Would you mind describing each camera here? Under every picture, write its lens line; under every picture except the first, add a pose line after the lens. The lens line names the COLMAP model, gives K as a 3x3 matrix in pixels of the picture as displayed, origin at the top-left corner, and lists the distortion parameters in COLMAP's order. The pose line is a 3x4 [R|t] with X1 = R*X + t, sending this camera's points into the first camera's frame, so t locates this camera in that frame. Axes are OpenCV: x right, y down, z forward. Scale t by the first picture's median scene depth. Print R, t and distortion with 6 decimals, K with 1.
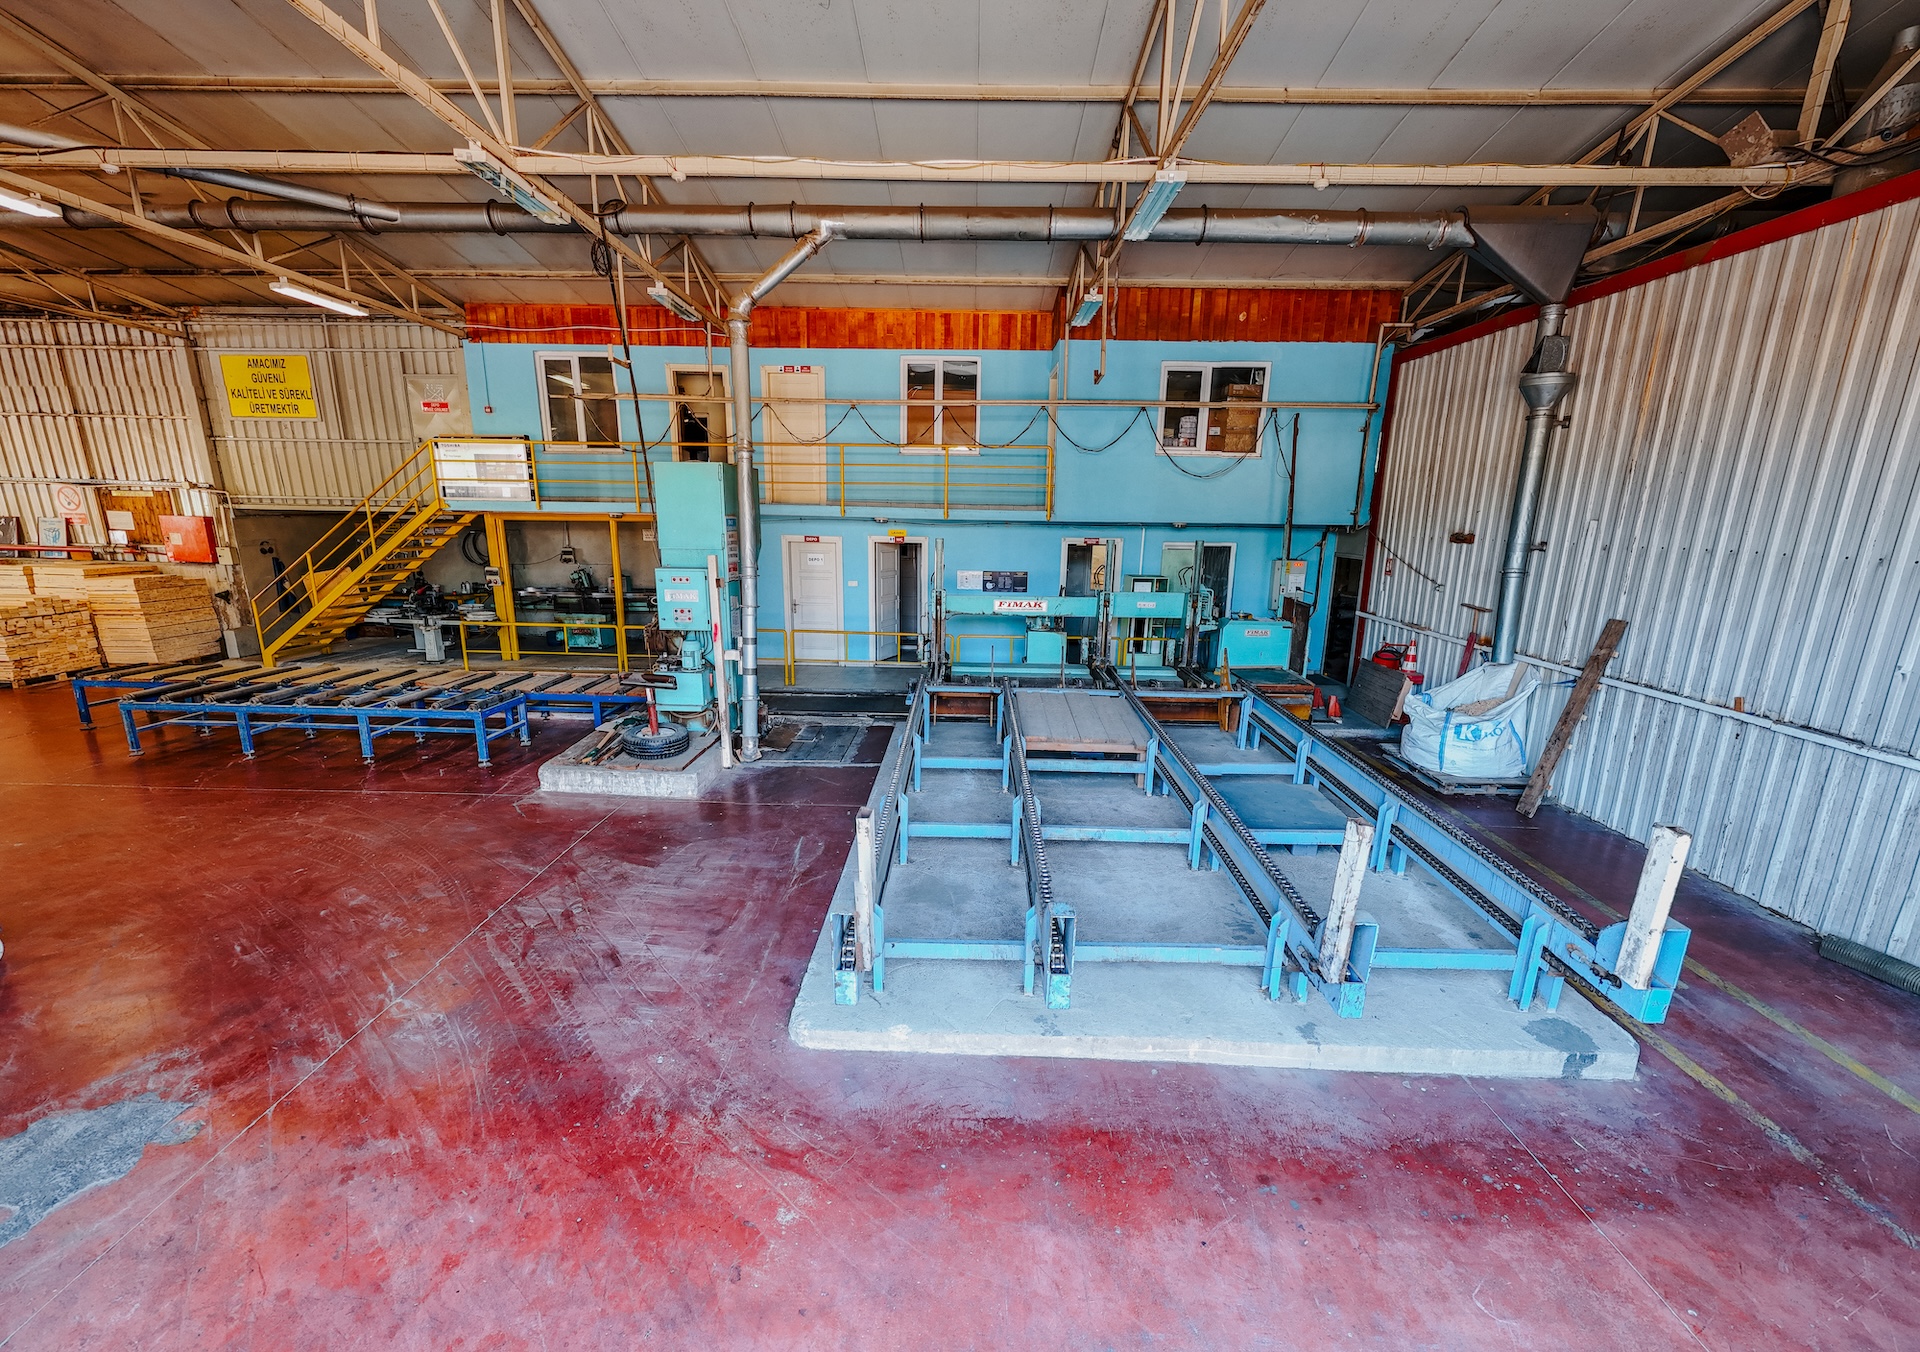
lens RADIAL K [[754.8, 0, 970.0], [0, 754.8, 692.6], [0, 0, 1]] dist [0.002630, 0.001221]
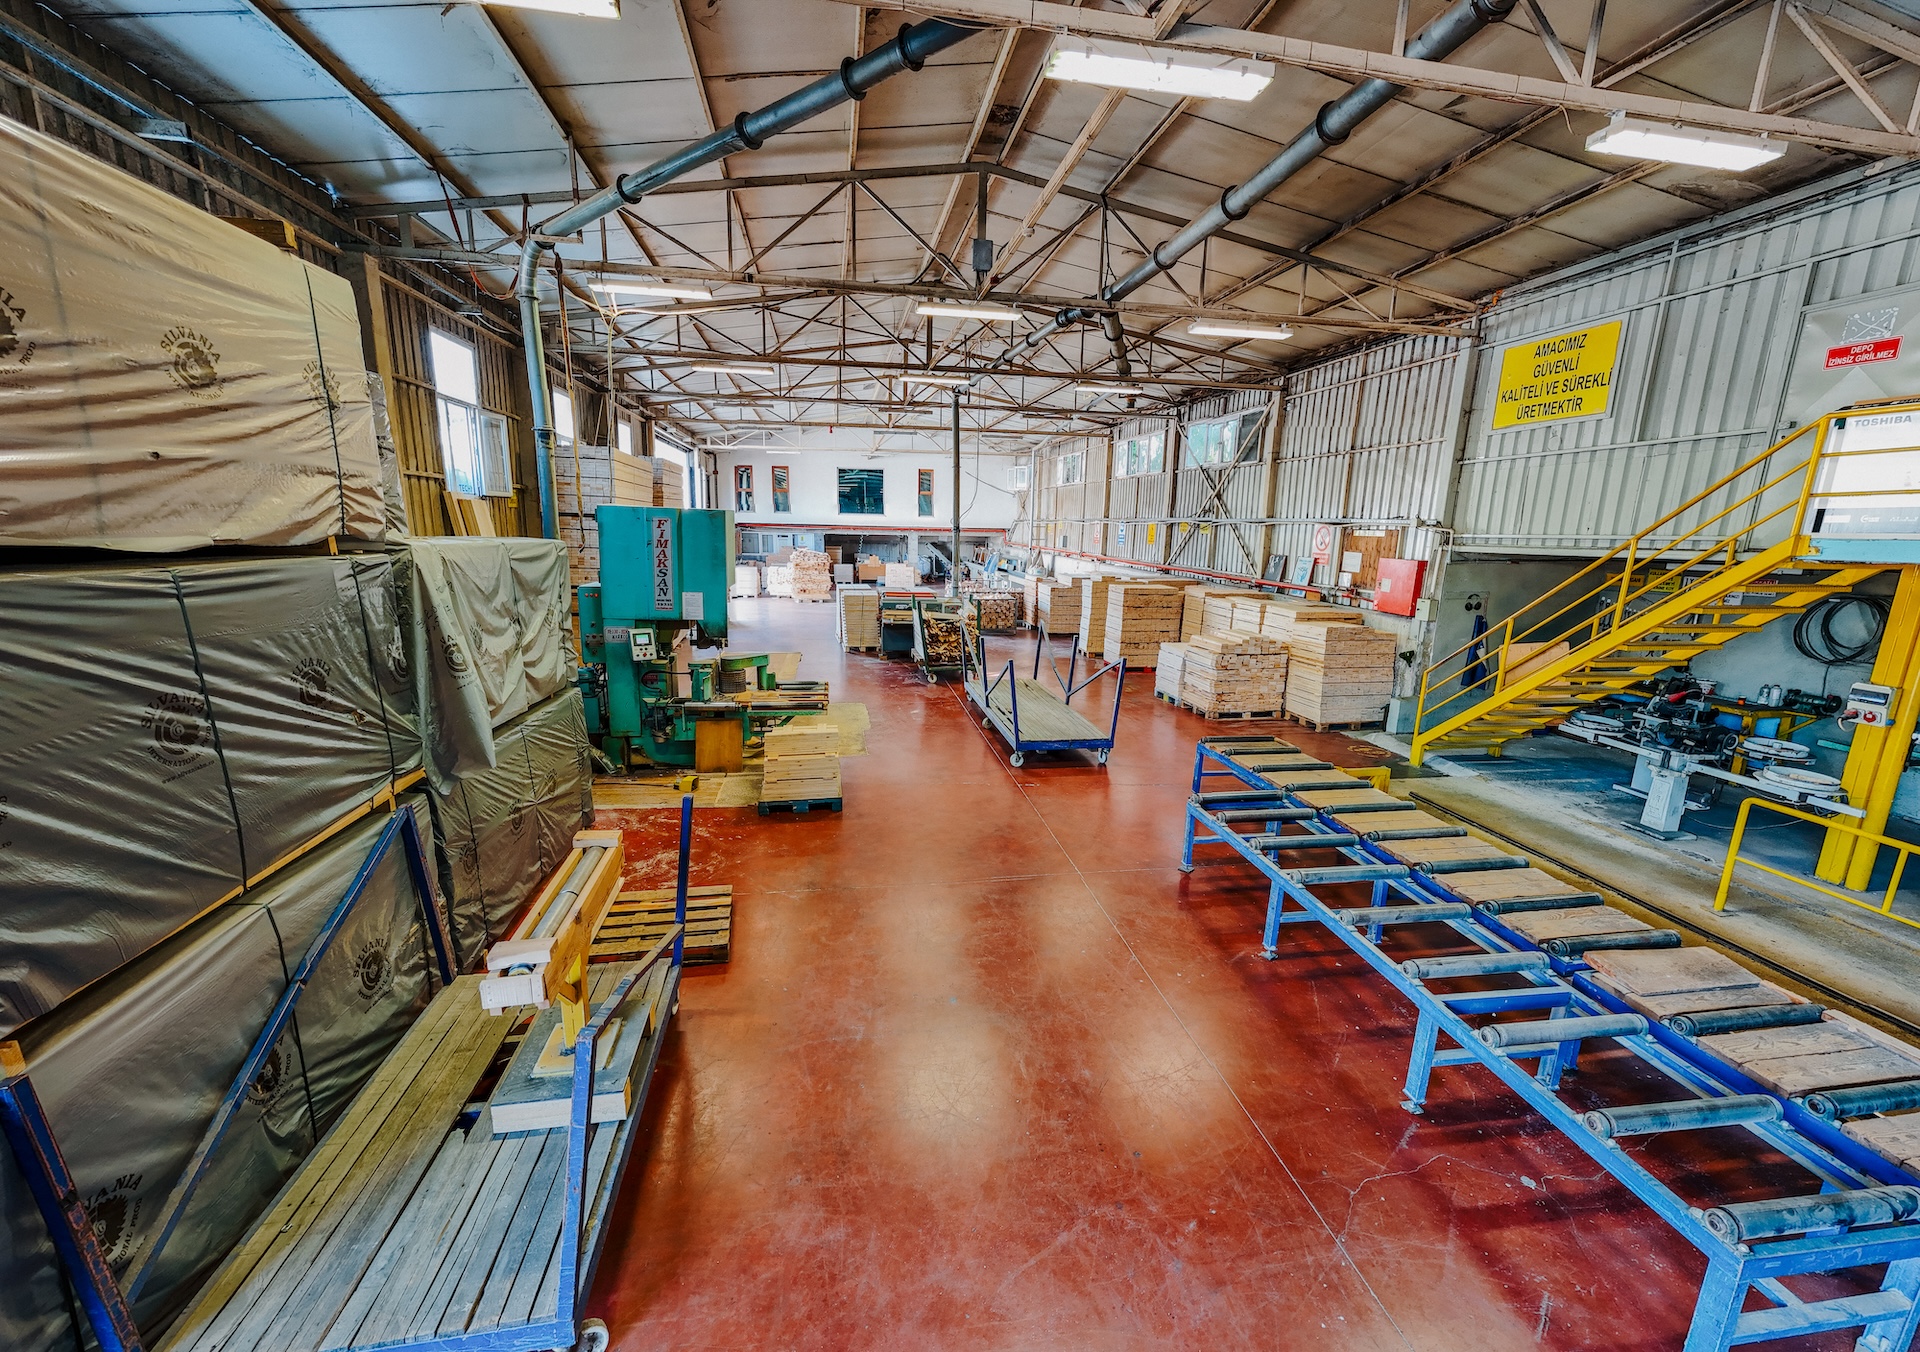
lens RADIAL K [[754.8, 0, 948.6], [0, 754.8, 694.3], [0, 0, 1]] dist [0.002630, 0.001221]
pose [[0.176714, 0.197355, -0.964274, -0.287616], [-0.246661, 0.957309, 0.150726, -0.091816], [0.952854, 0.211213, 0.217849, 0.370589]]
